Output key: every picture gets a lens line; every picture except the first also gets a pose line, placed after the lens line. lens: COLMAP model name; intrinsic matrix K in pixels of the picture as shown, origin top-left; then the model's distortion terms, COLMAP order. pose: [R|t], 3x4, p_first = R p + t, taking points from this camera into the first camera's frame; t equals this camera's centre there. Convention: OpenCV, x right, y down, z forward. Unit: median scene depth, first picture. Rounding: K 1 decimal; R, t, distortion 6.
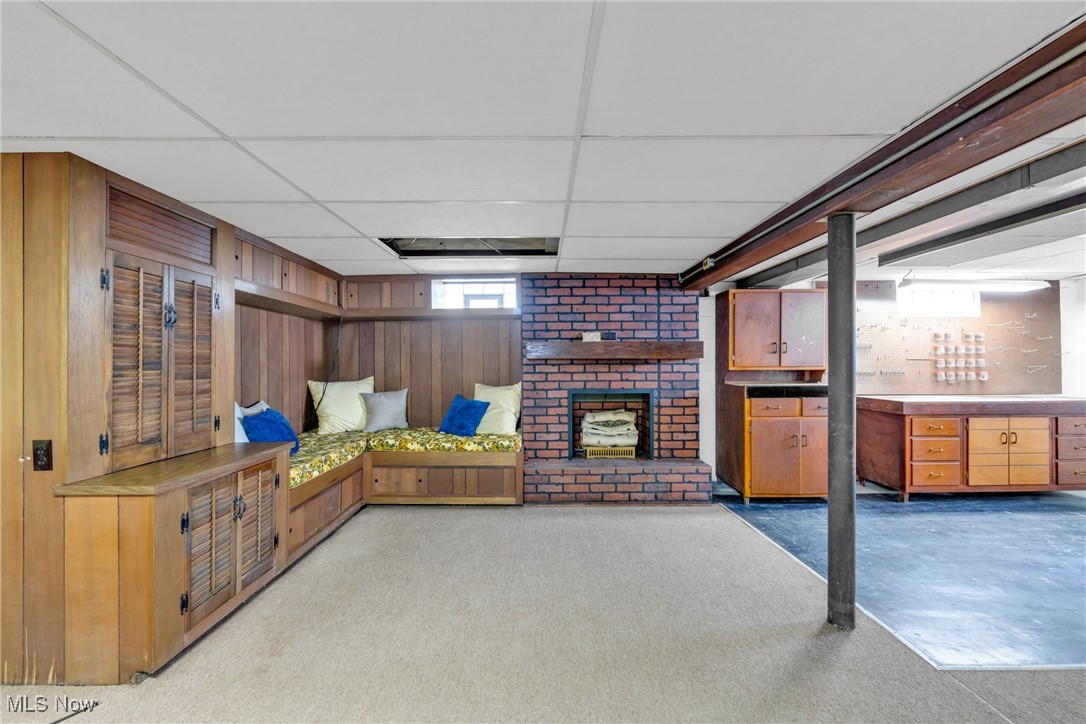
lens RADIAL K [[444.3, 0, 535.6], [0, 444.3, 359.1], [0, 0, 1]] dist [-0.002839, 0.000041]
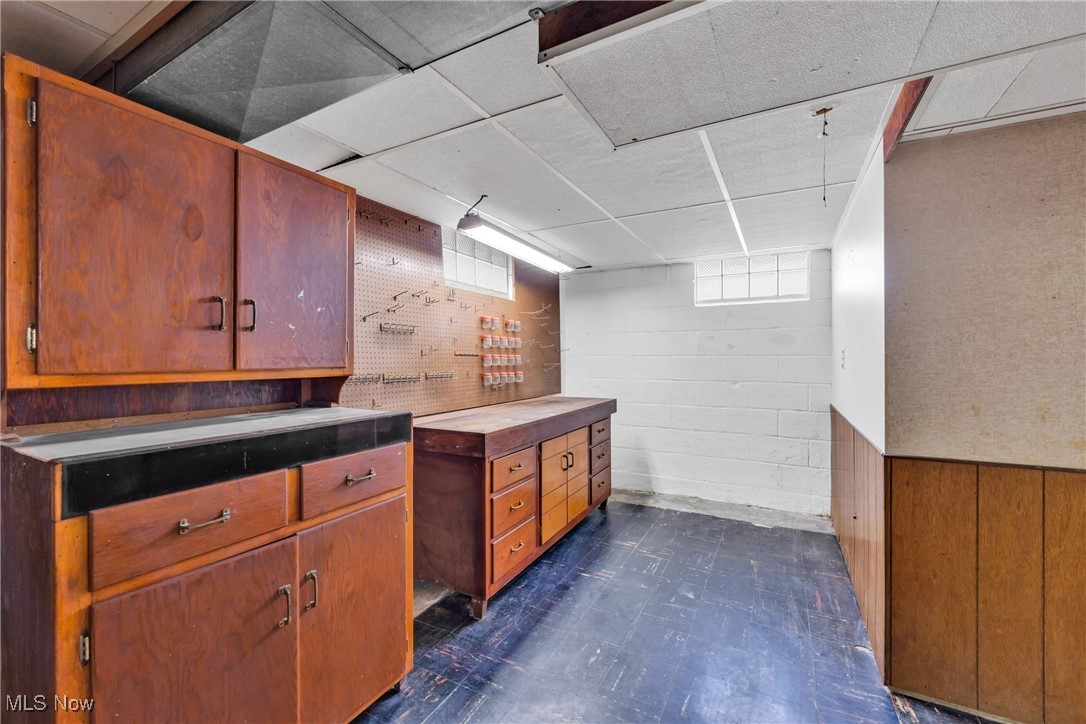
lens RADIAL K [[444.3, 0, 539.9], [0, 444.3, 360.0], [0, 0, 1]] dist [-0.002839, 0.000041]
pose [[0.479884, -0.000799, 0.877332, 0.370234], [-0.000363, 0.999999, 0.001110, 0.008135], [-0.877332, -0.000851, 0.479883, 0.640885]]
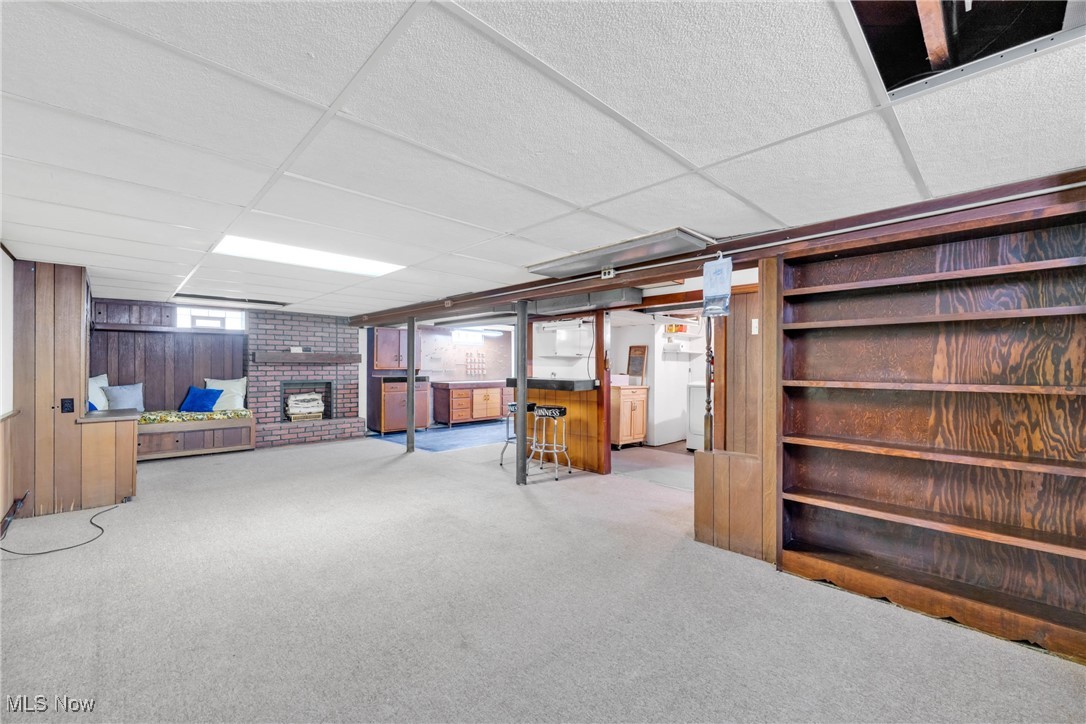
lens RADIAL K [[444.3, 0, 533.7], [0, 444.3, 369.4], [0, 0, 1]] dist [-0.002839, 0.000041]
pose [[0.723625, 0.000828, 0.690193, -0.391286], [-0.011018, 0.999886, 0.010352, -0.001958], [-0.690105, -0.015095, 0.723551, -0.866386]]
